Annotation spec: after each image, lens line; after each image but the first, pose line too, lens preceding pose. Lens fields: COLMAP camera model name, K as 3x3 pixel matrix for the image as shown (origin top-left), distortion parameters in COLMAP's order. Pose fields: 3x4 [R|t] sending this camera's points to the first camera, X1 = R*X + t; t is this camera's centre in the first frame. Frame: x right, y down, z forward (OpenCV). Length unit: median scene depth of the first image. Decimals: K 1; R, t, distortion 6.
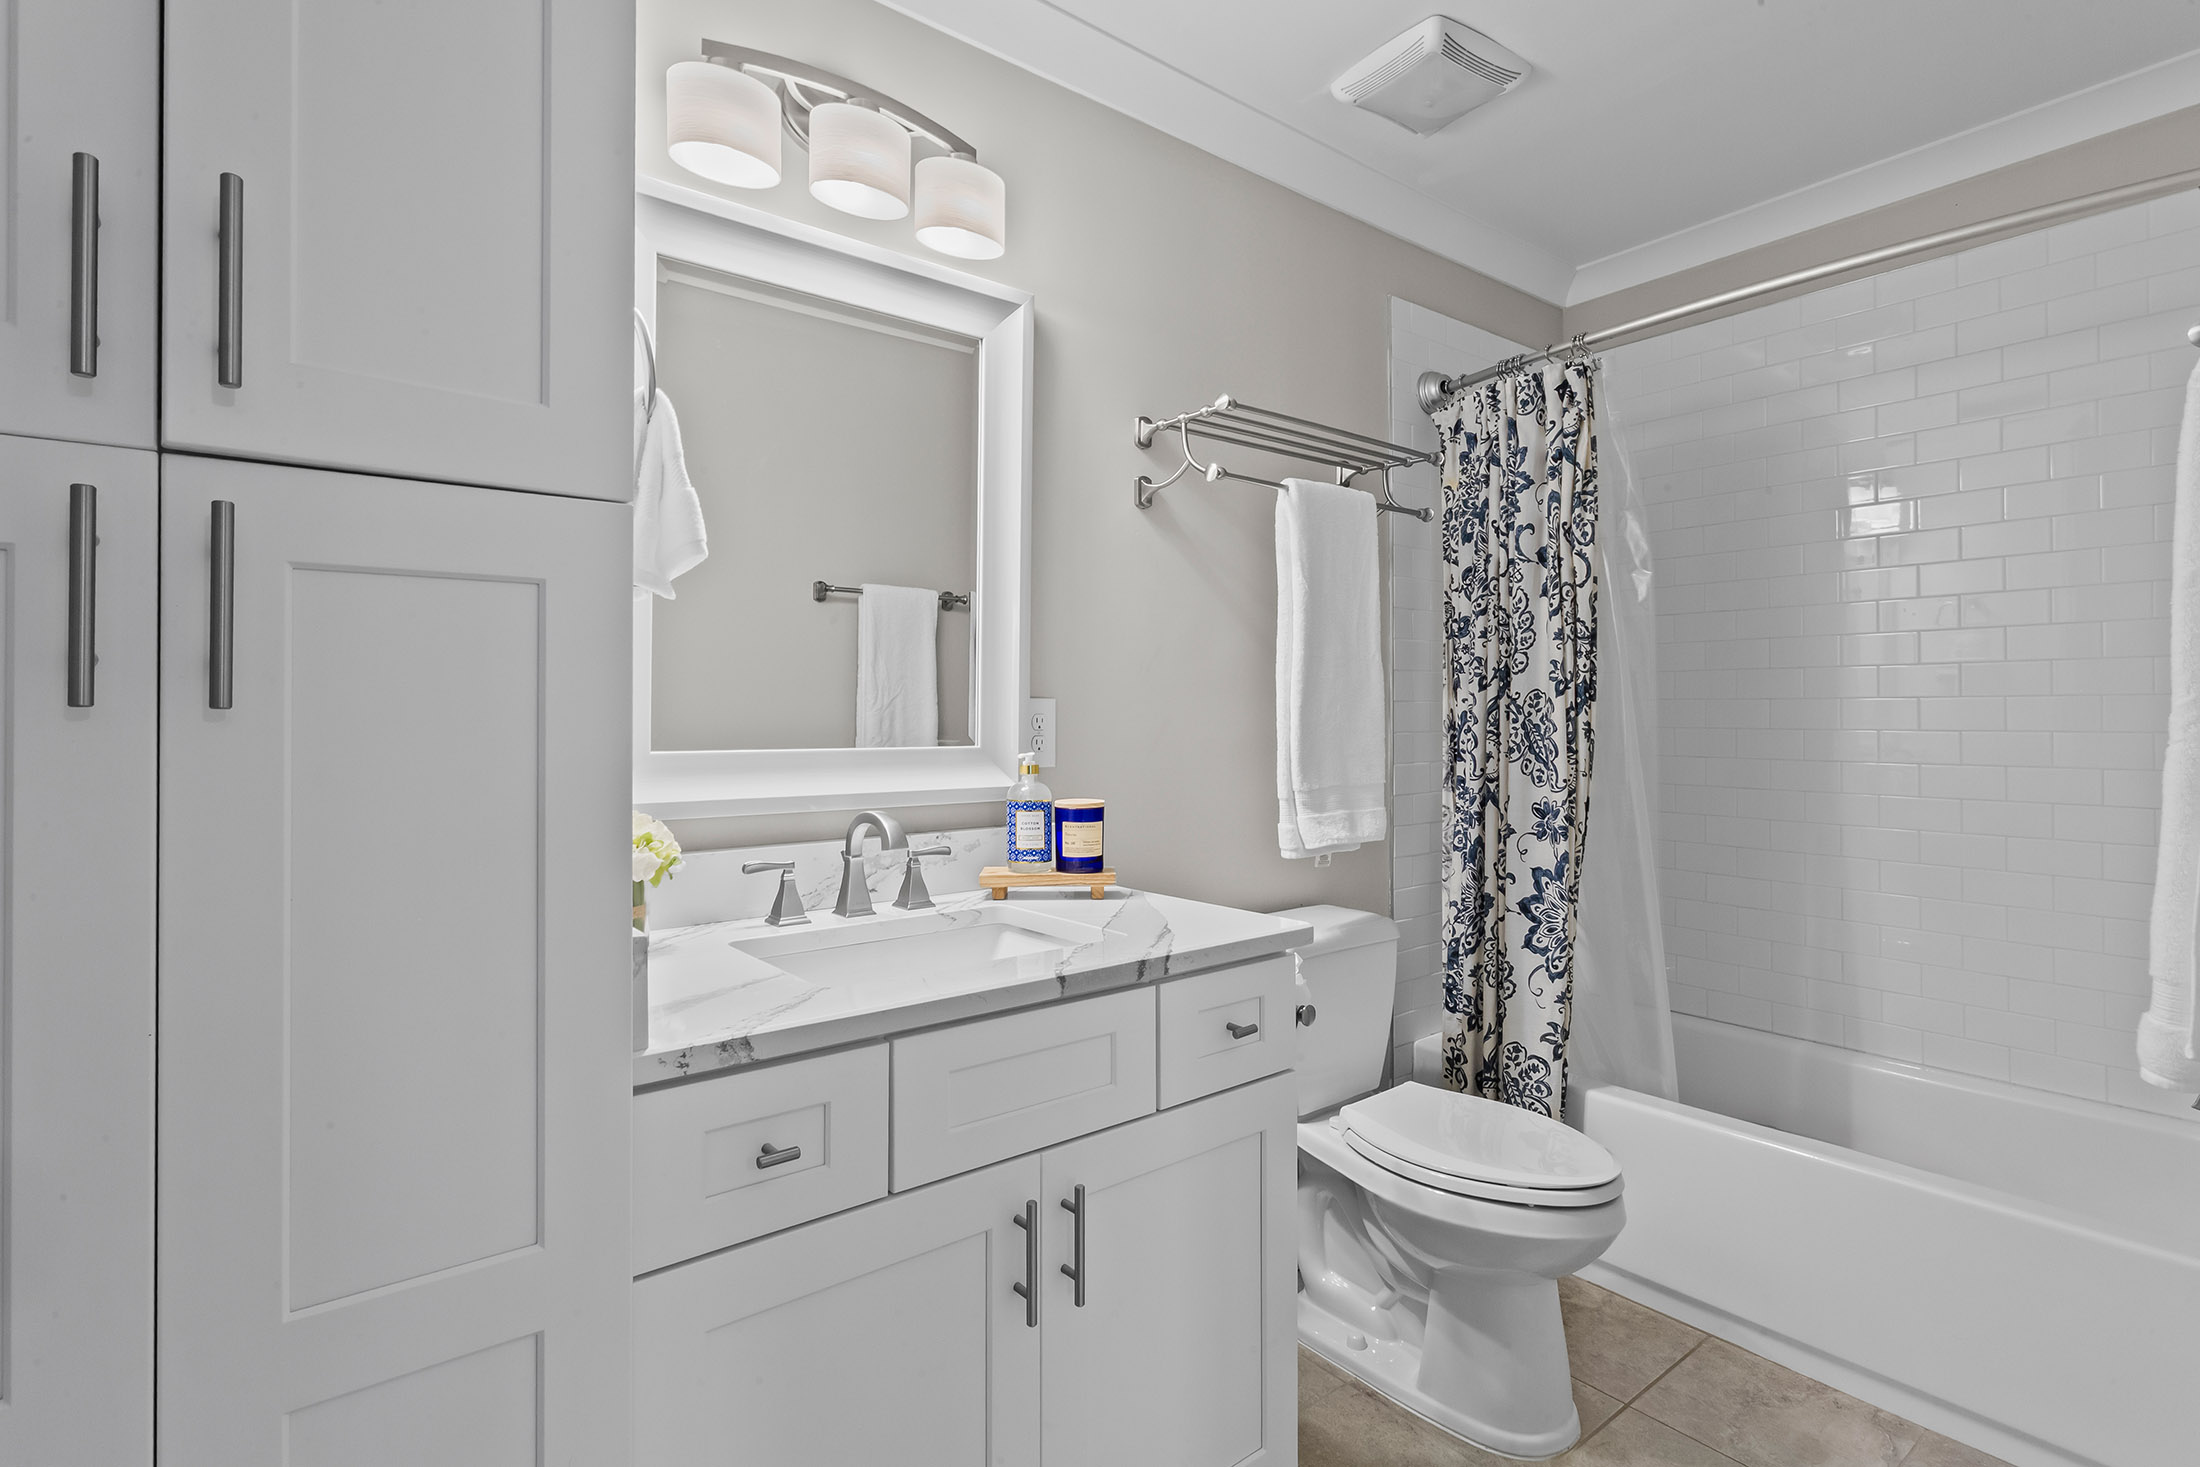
lens RADIAL K [[1058.3, 0, 1103.2], [0, 1058.3, 718.7], [0, 0, 1]] dist [-0.001168, 0.000414]
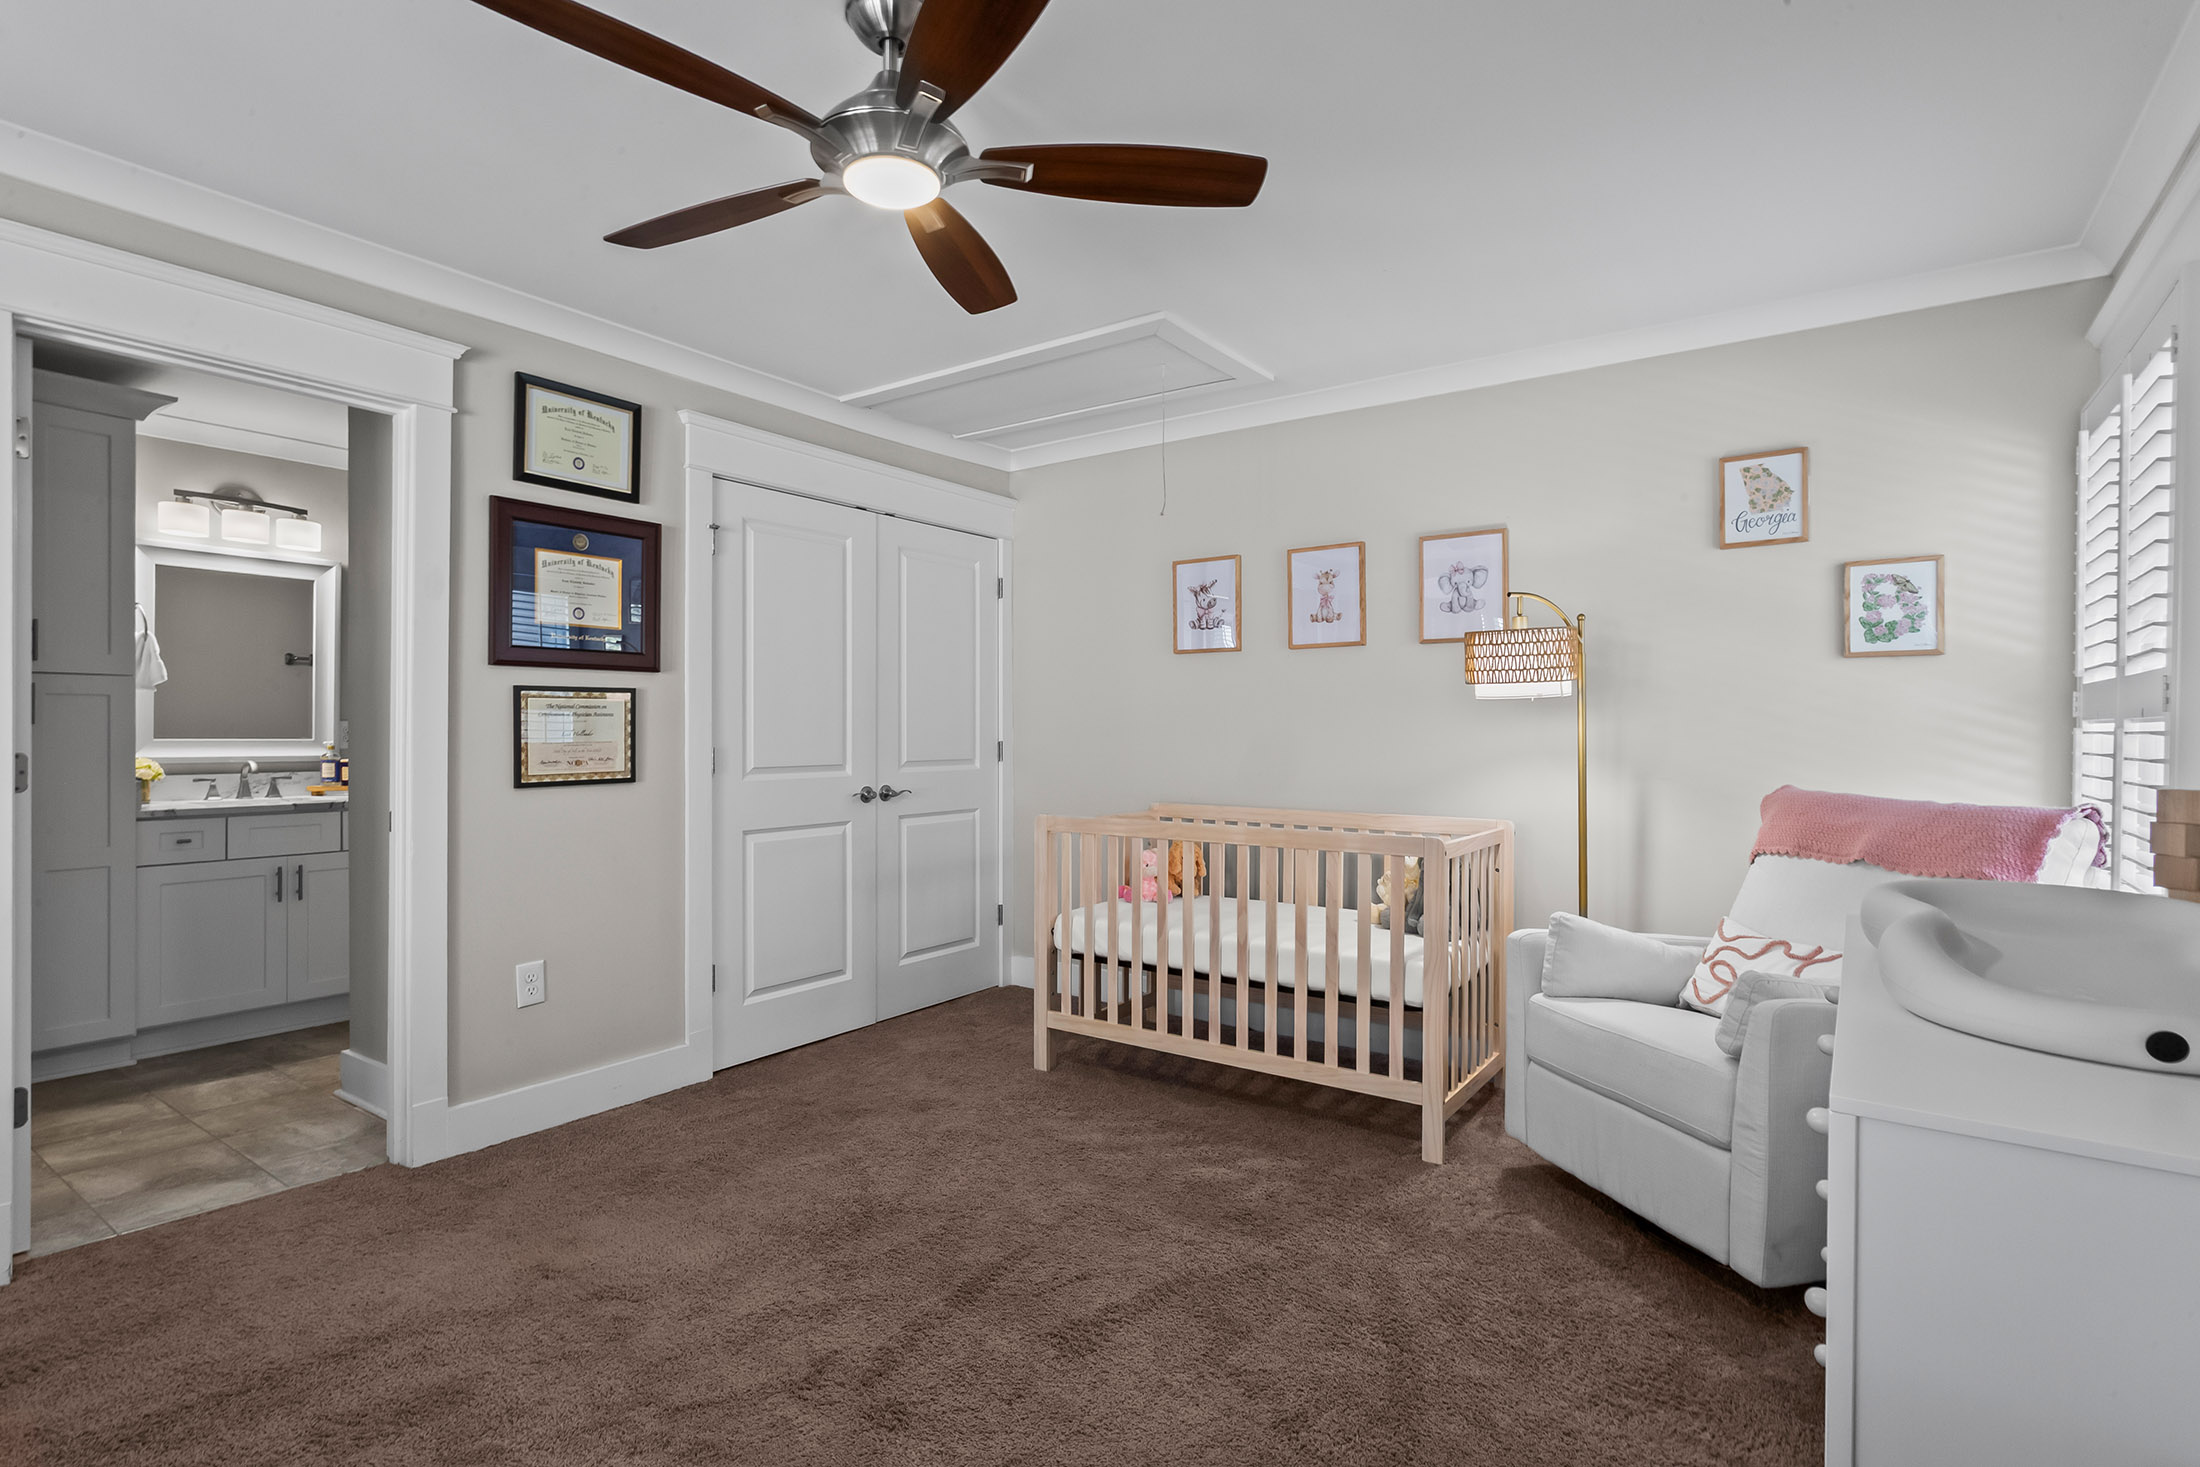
lens RADIAL K [[1058.3, 0, 1101.6], [0, 1058.3, 739.8], [0, 0, 1]] dist [-0.001168, 0.000414]
pose [[0.964406, -0.001899, 0.264420, 1.131056], [-0.001636, 0.999912, 0.013149, -0.010271], [-0.264422, -0.013113, 0.964318, -2.140466]]
